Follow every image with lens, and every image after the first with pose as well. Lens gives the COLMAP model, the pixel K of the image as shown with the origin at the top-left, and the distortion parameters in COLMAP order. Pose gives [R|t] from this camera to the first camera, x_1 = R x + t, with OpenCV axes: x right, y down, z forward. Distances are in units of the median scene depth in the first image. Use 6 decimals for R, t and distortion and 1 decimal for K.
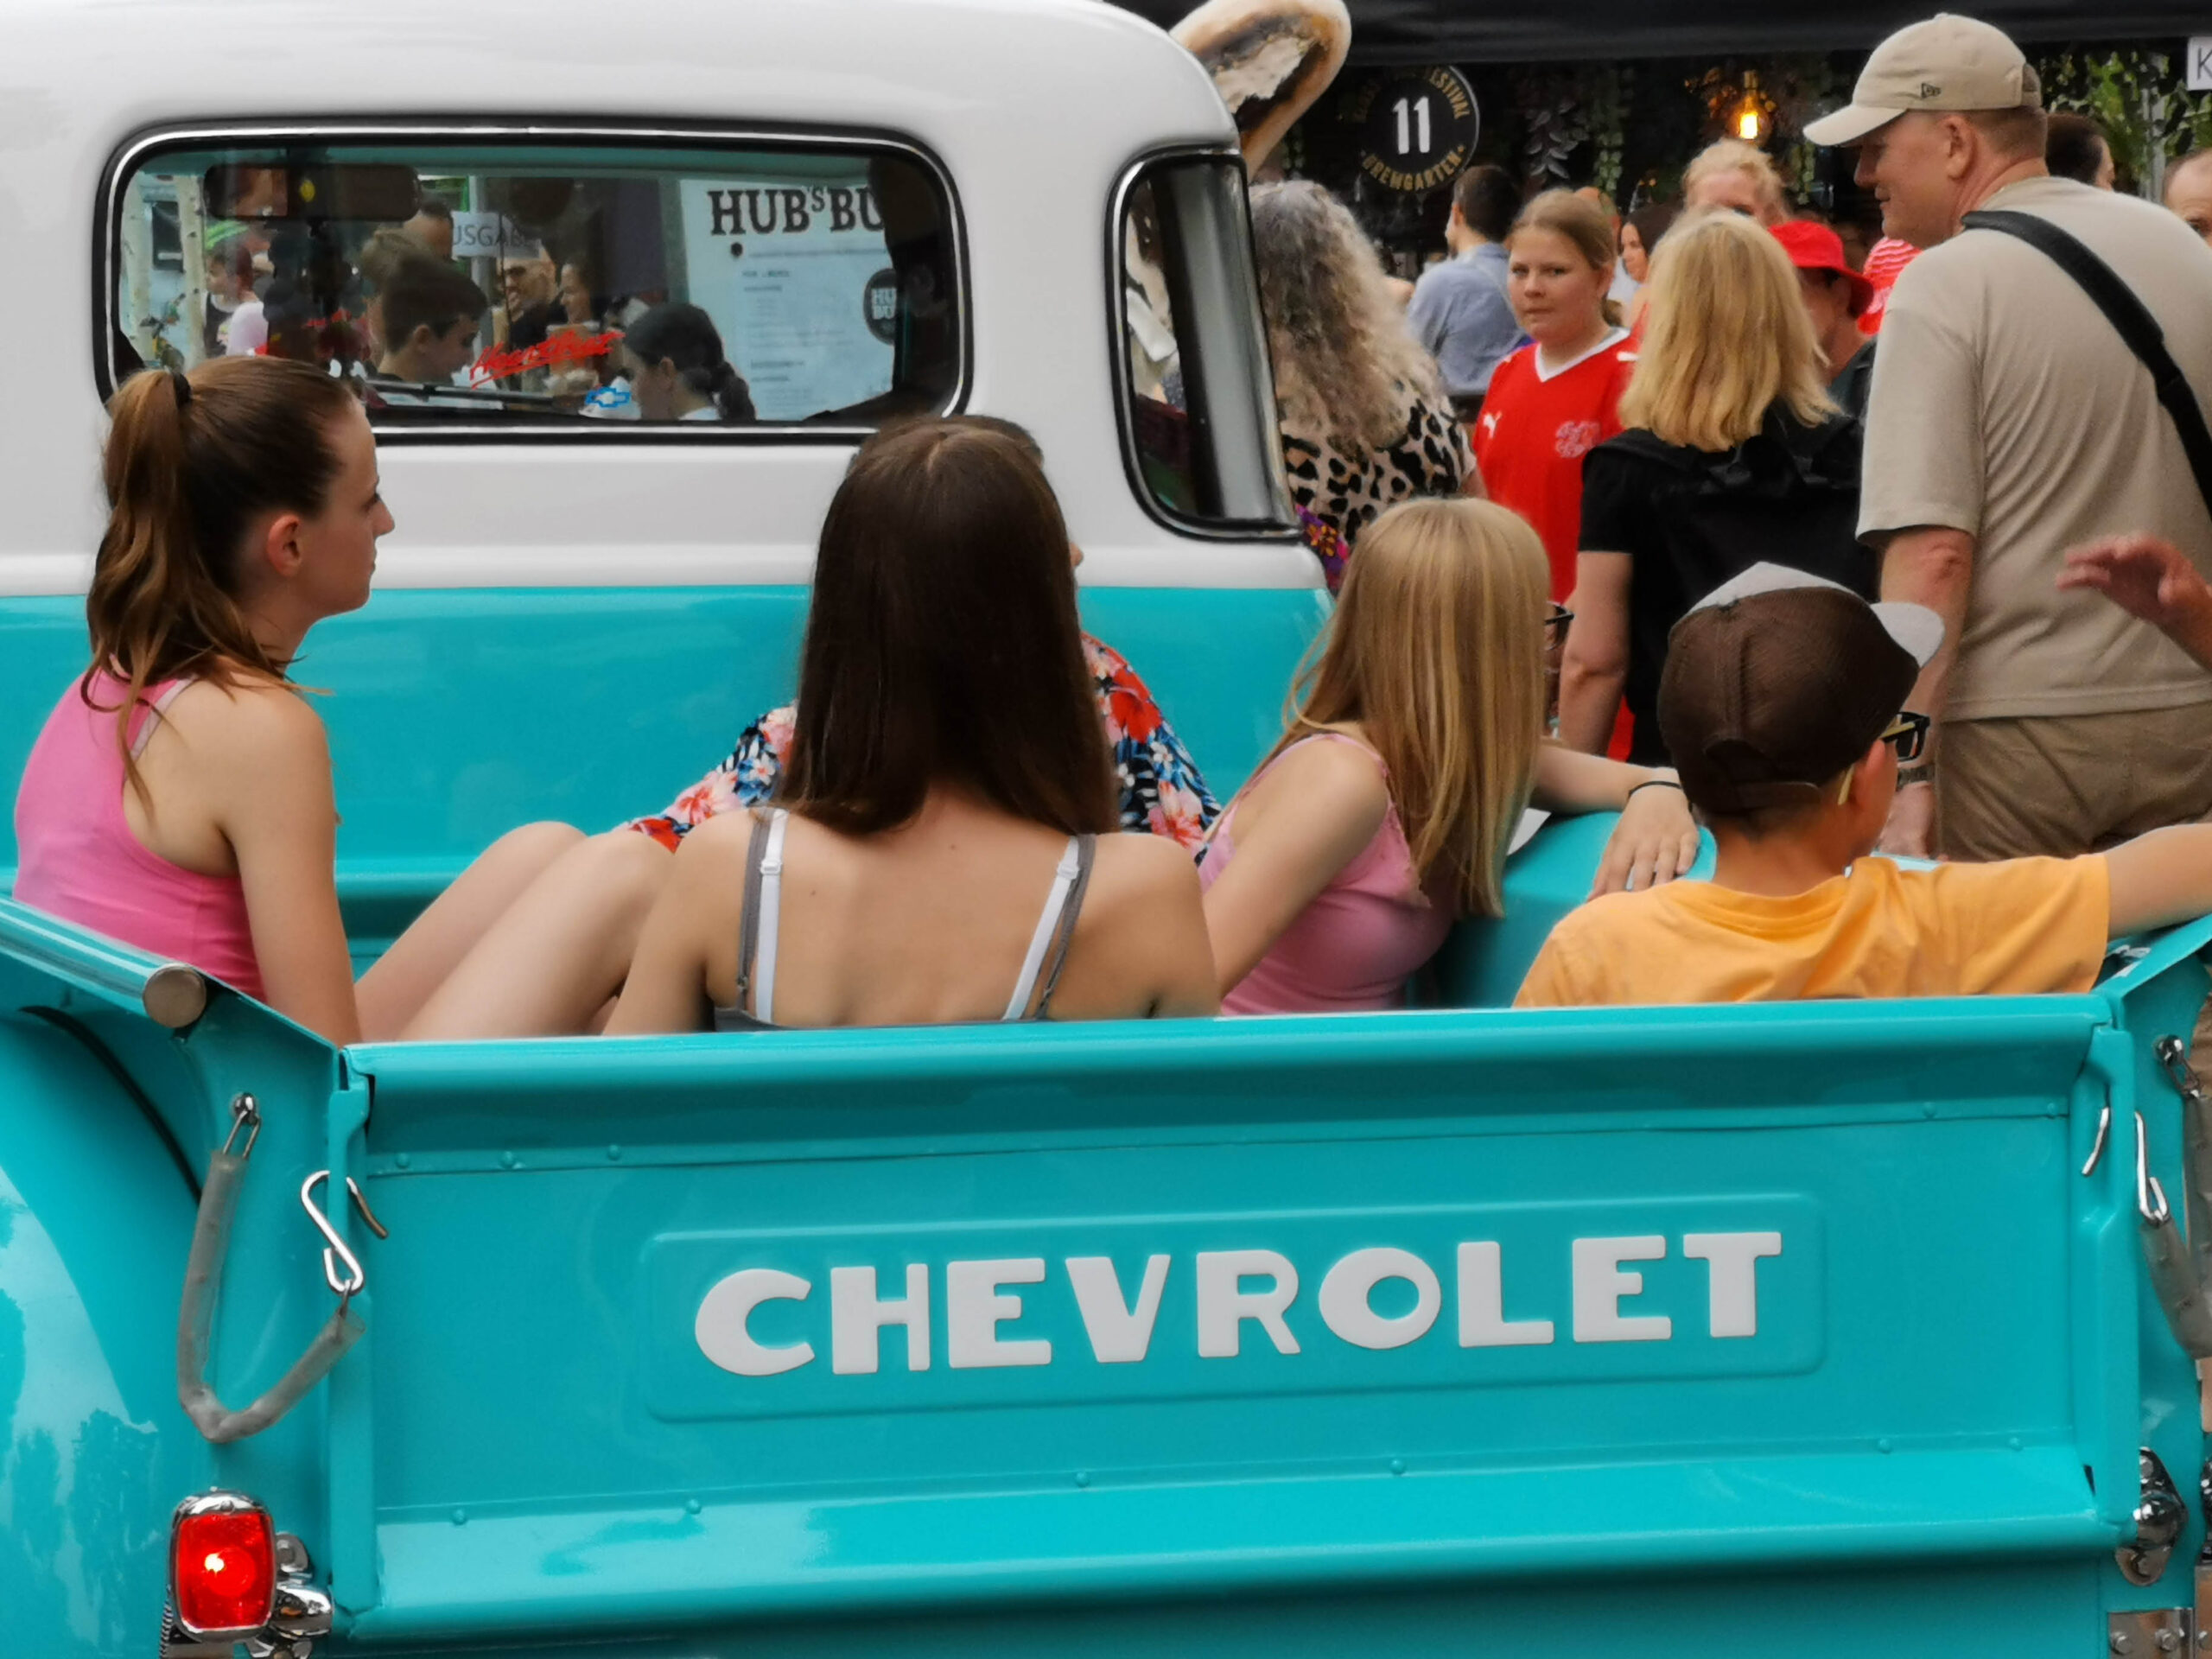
lens RADIAL K [[8256.4, 0, 1105.1], [0, 8256.4, 831.6], [0, 0, 1]] dist [-0.001649, 0.000000]
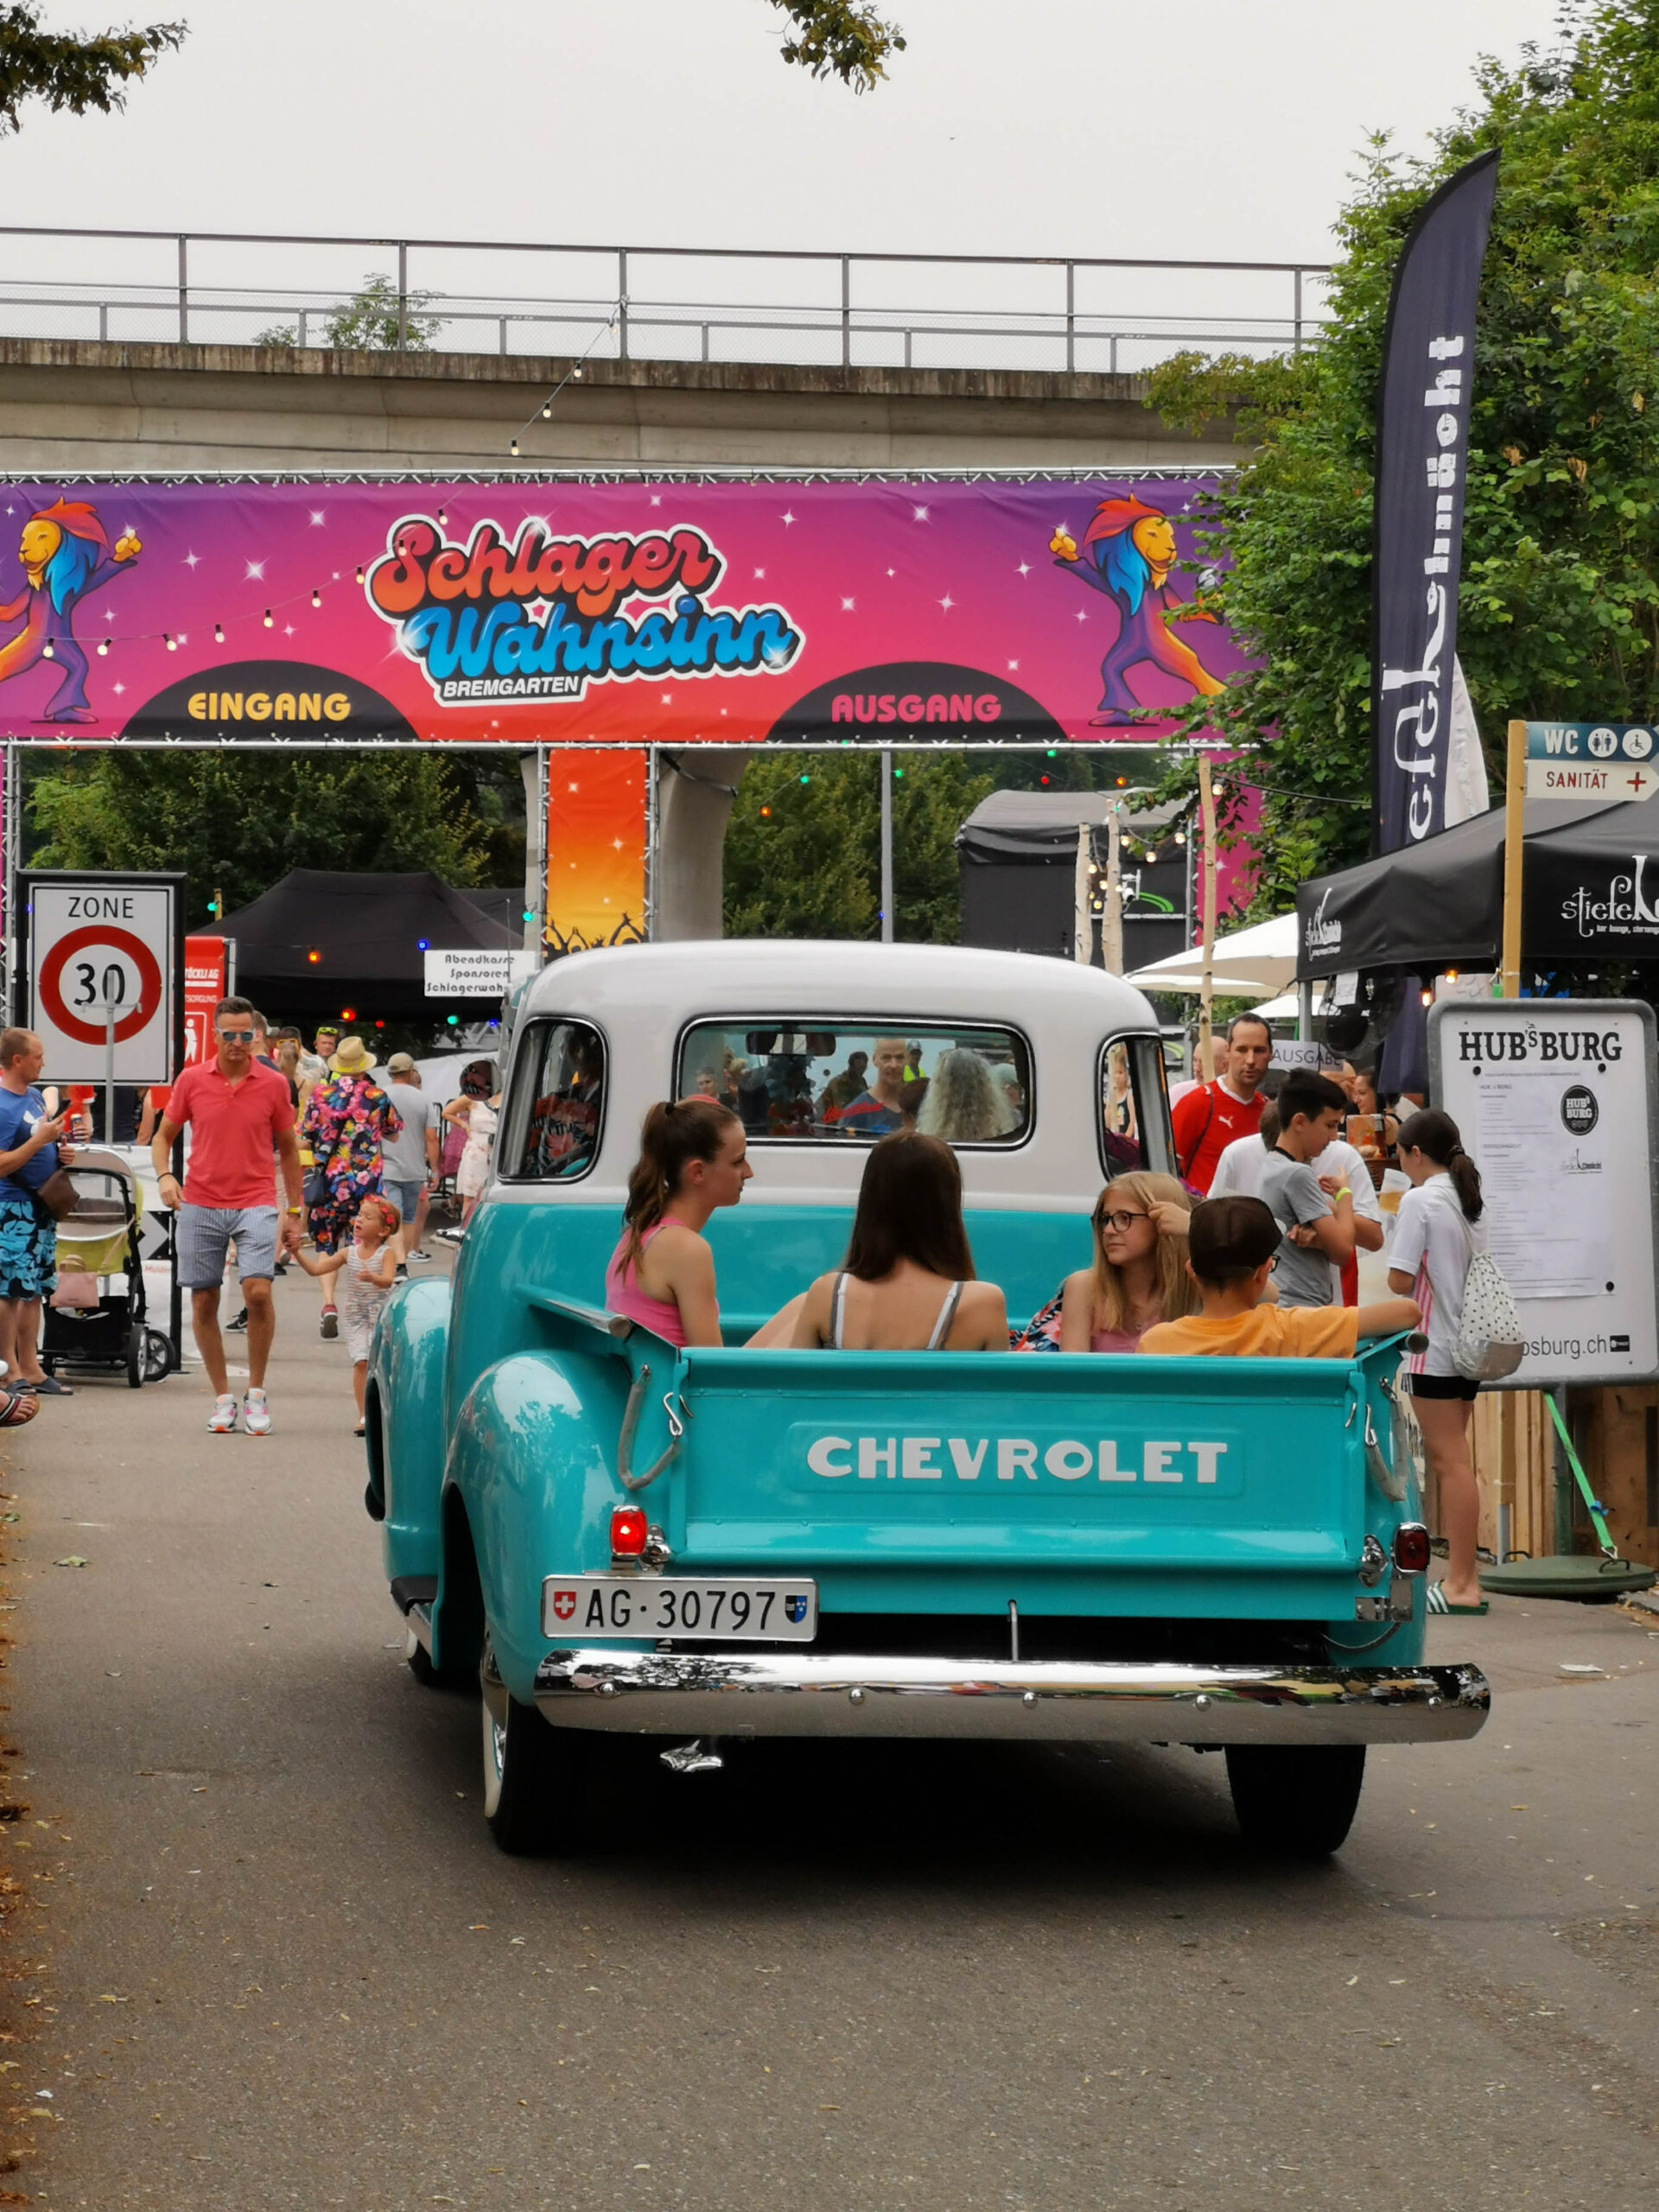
lens RADIAL K [[5419.7, 0, 830.3], [0, 5419.7, 1105.3], [0, 0, 1]] dist [-0.076917, 0.000000]
pose [[0.986011, 0.025339, -0.164741, 0.243537], [-0.035669, 0.997558, -0.060052, 0.049683], [0.162817, 0.065088, 0.984507, -0.755224]]
